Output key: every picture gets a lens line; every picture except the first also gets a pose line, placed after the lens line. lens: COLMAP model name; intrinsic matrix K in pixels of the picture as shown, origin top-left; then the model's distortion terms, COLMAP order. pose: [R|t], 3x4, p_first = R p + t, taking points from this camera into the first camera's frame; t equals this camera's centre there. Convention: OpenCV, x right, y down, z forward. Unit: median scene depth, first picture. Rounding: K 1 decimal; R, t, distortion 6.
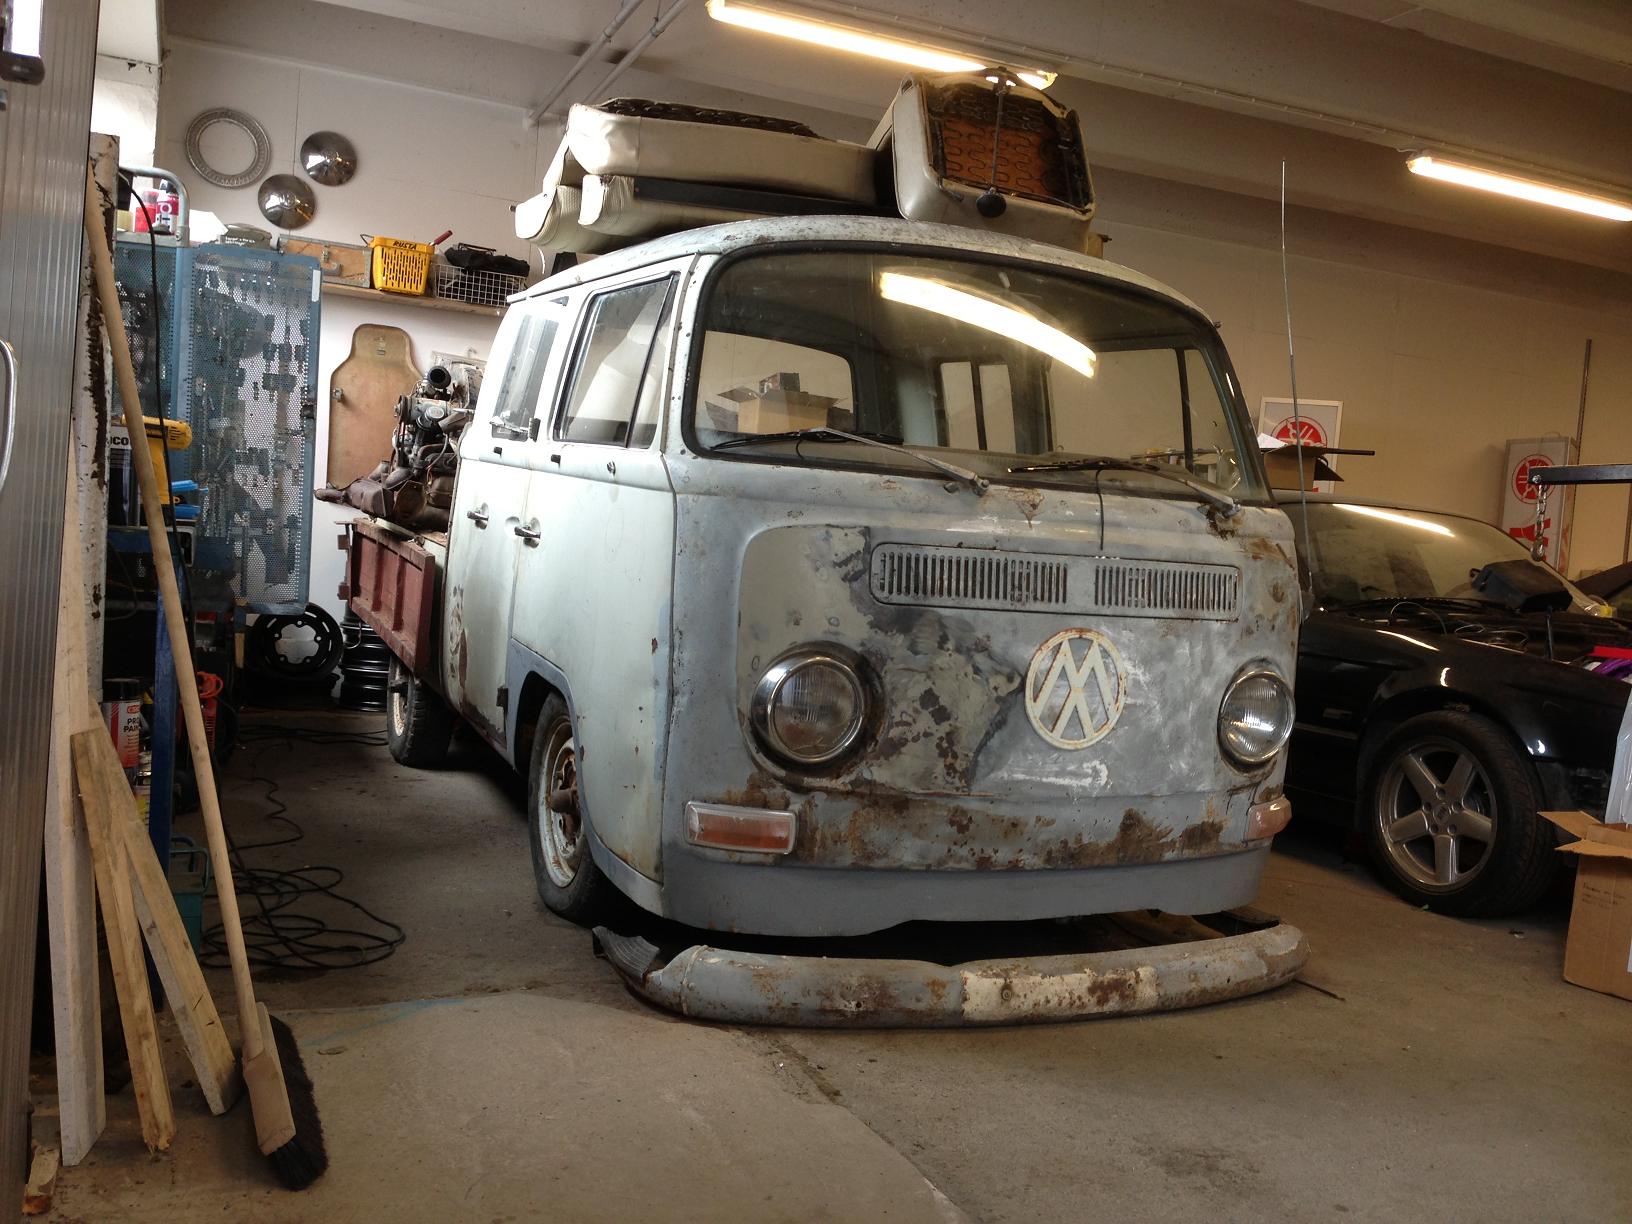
lens RADIAL K [[1503.5, 0, 803.3], [0, 1503.5, 578.6], [0, 0, 1]] dist [0.060764, 0.000000]
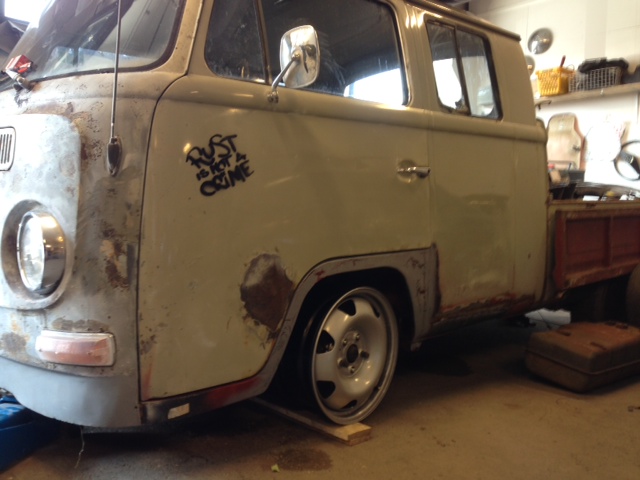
lens RADIAL K [[589.6, 0, 316.7], [0, 589.6, 237.5], [0, 0, 1]] dist [0.060764, 0.000000]
pose [[0.320513, -0.025918, -0.946889, 0.898865], [-0.043501, 0.998168, -0.042046, 0.100274], [0.946245, 0.054667, 0.318799, 1.177691]]
